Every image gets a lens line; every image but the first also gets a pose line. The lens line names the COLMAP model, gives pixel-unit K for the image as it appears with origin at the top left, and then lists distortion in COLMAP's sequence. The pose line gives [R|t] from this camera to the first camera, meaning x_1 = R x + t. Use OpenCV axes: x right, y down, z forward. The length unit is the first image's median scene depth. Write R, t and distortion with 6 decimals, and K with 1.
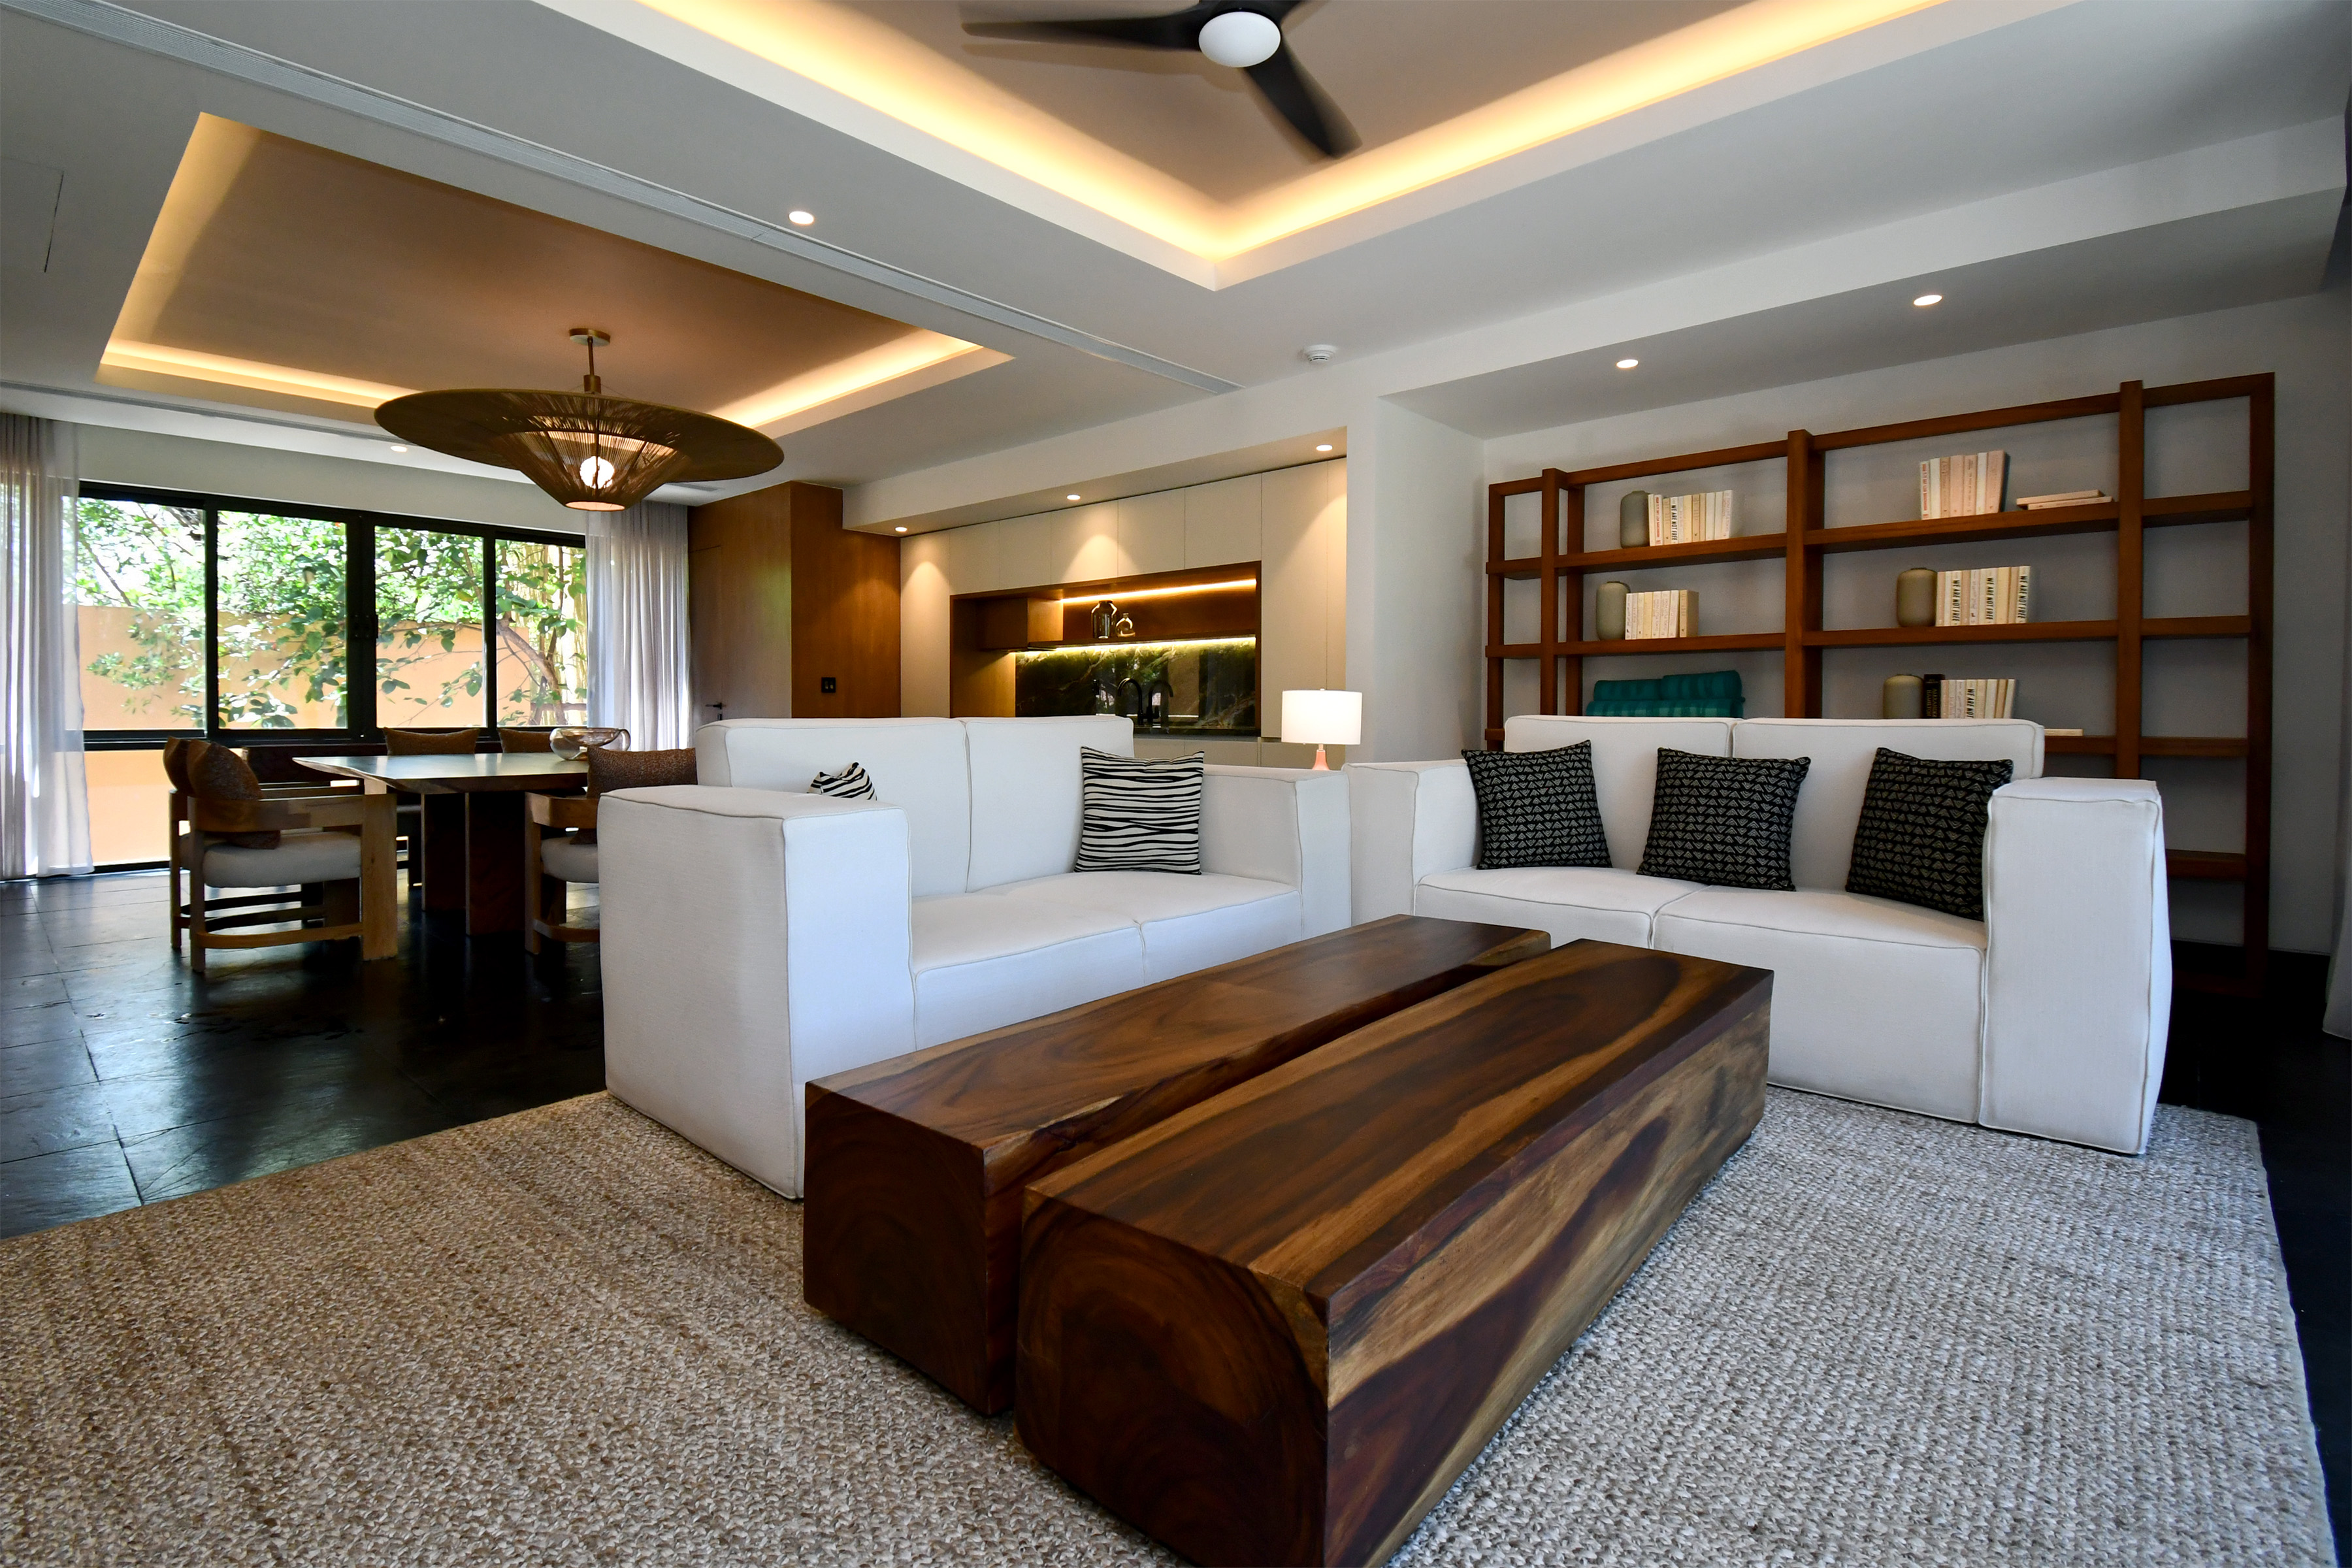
lens RADIAL K [[1076.9, 0, 1156.1], [0, 1076.9, 758.8], [0, 0, 1]] dist [0.027299, -0.024319]
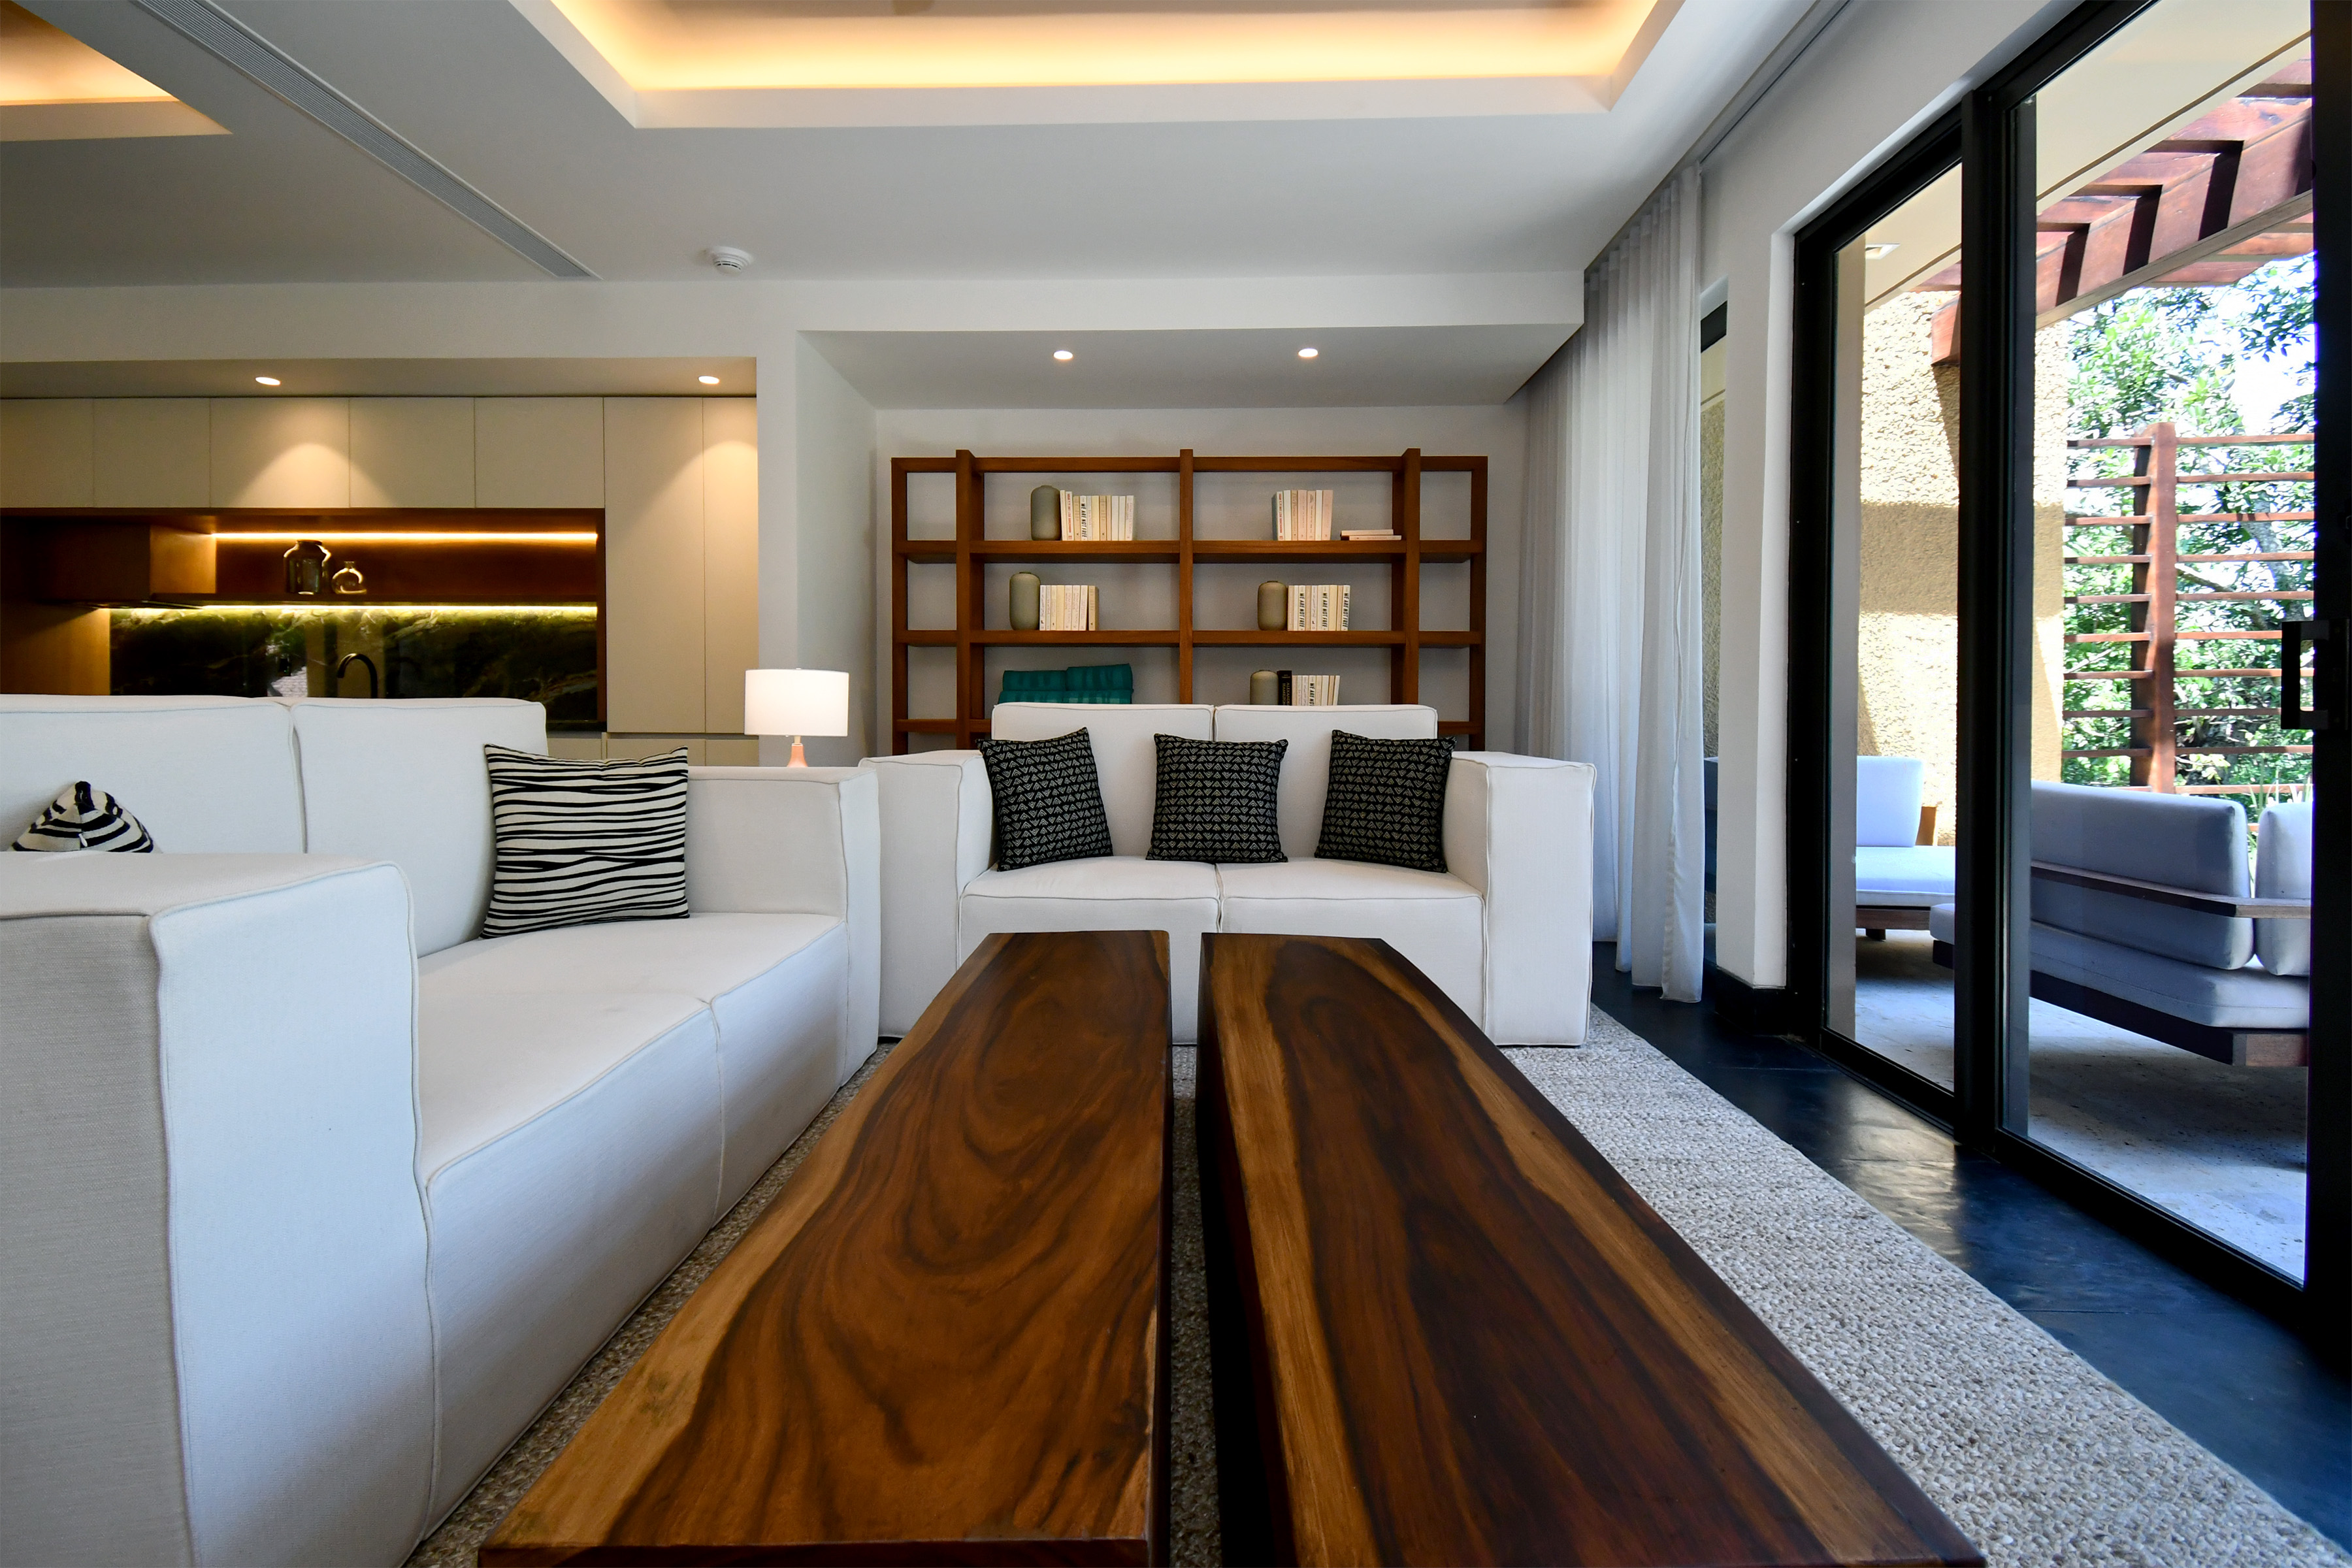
lens RADIAL K [[1061.5, 0, 1172.2], [0, 1061.5, 741.2], [0, 0, 1]] dist [0.039822, -0.019355]
pose [[0.756700, -0.019326, 0.653476, -0.156384], [0.027660, 0.999614, -0.002466, -0.000346], [-0.653176, 0.019941, 0.756943, 0.204964]]
